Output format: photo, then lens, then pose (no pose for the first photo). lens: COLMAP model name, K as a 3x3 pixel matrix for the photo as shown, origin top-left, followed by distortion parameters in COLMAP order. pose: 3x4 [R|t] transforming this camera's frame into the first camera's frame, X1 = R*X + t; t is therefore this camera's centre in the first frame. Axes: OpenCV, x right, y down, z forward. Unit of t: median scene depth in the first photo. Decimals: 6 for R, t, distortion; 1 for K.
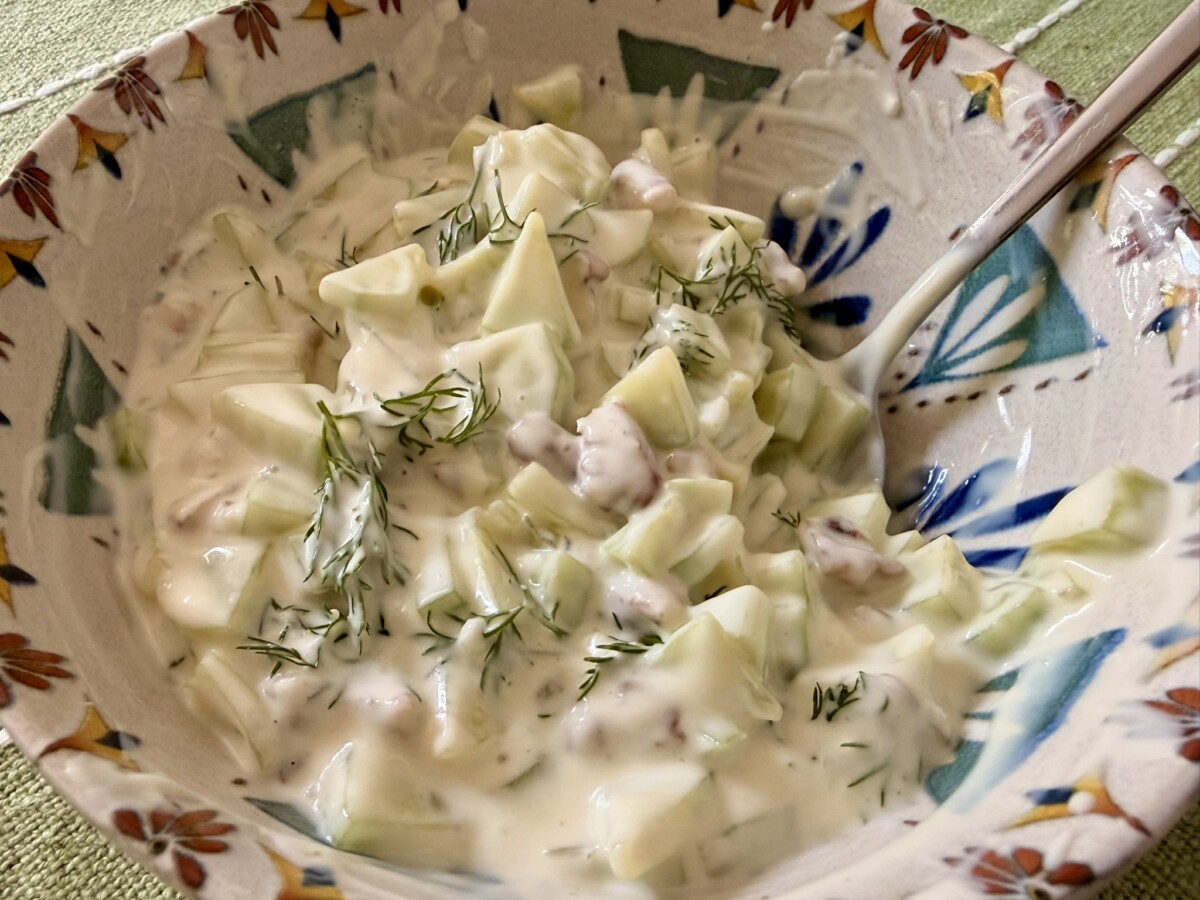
lens RADIAL K [[879.4, 0, 529.7], [0, 879.4, 467.1], [0, 0, 1]] dist [0.009180, -0.004486]
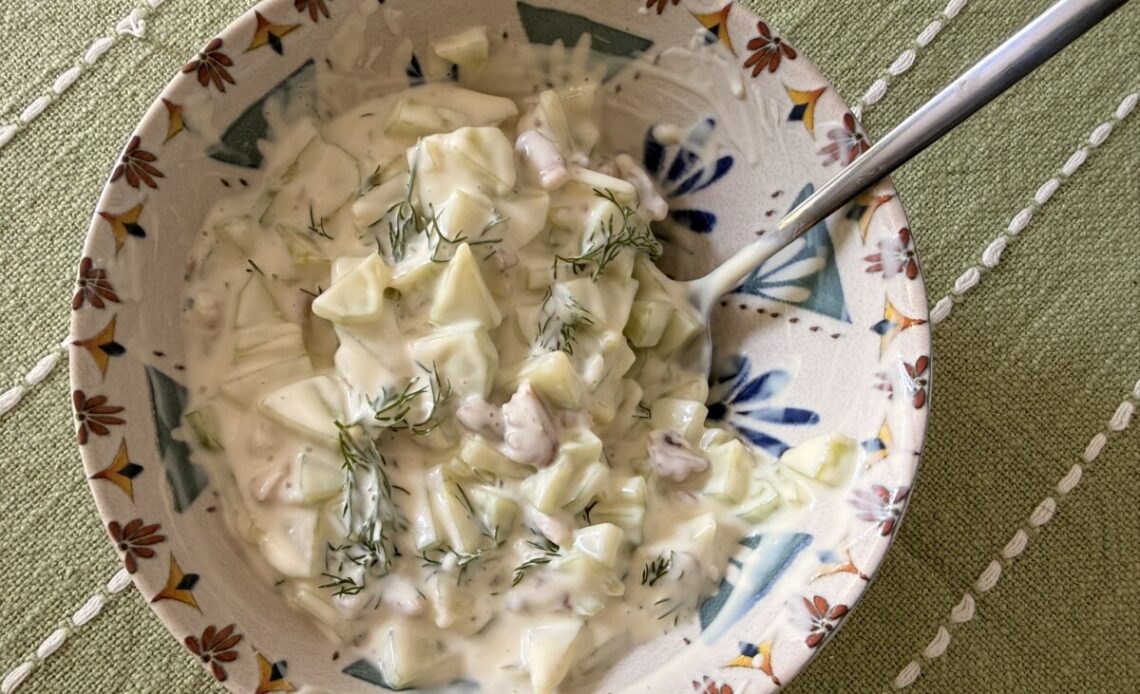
lens RADIAL K [[824.8, 0, 508.9], [0, 824.8, 364.4], [0, 0, 1]] dist [0.005045, 0.004107]
pose [[0.996142, -0.077624, 0.040938, 0.010376], [0.050501, 0.888554, 0.455984, -0.703359], [-0.071771, -0.452157, 0.889046, -0.223305]]
